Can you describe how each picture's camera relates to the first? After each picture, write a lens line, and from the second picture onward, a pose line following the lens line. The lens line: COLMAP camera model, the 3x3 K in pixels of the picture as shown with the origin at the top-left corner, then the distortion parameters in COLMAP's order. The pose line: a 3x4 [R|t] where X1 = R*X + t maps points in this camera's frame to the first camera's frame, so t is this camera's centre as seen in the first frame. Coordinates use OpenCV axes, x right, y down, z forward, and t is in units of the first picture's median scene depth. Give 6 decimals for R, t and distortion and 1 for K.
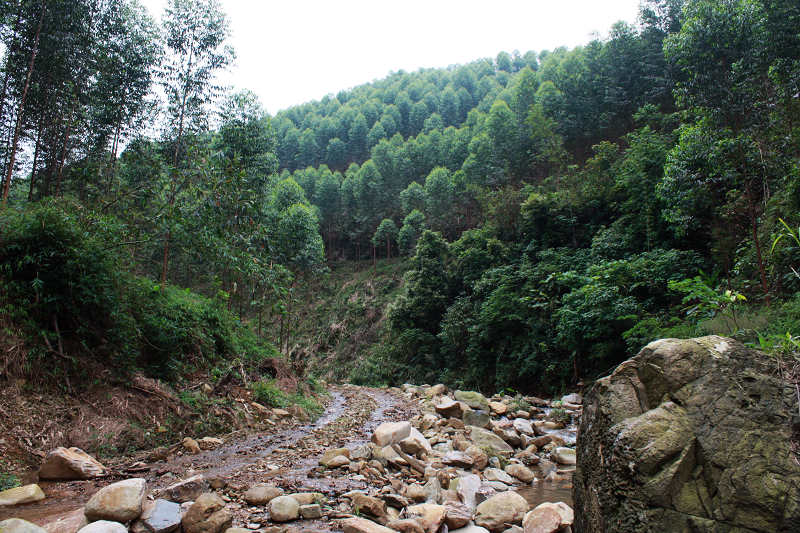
lens RADIAL K [[685.7, 0, 398.7], [0, 685.7, 265.8], [0, 0, 1]] dist [-0.156441, 0.133103]
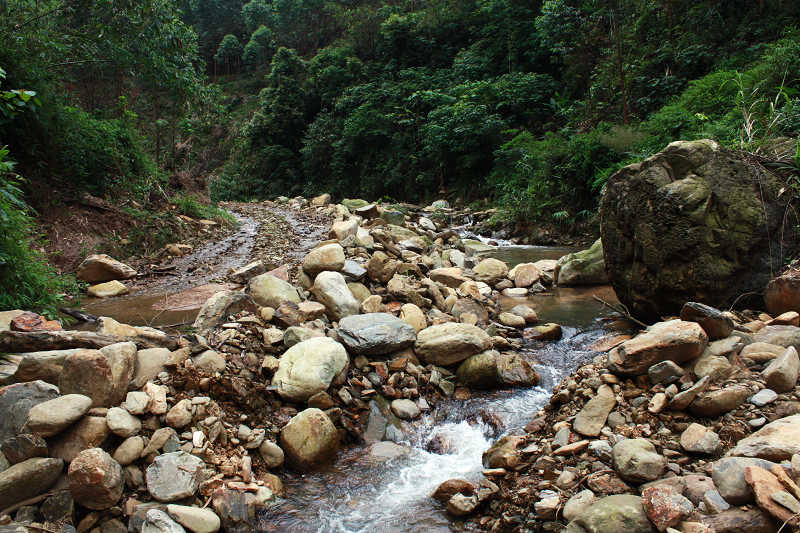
lens RADIAL K [[685.7, 0, 399.4], [0, 685.7, 266.4], [0, 0, 1]] dist [-0.156441, 0.133103]
pose [[0.961619, -0.059972, 0.267755, -0.102678], [-0.012689, 0.965059, 0.261724, -0.002750], [-0.274095, -0.255077, 0.927258, -0.064404]]
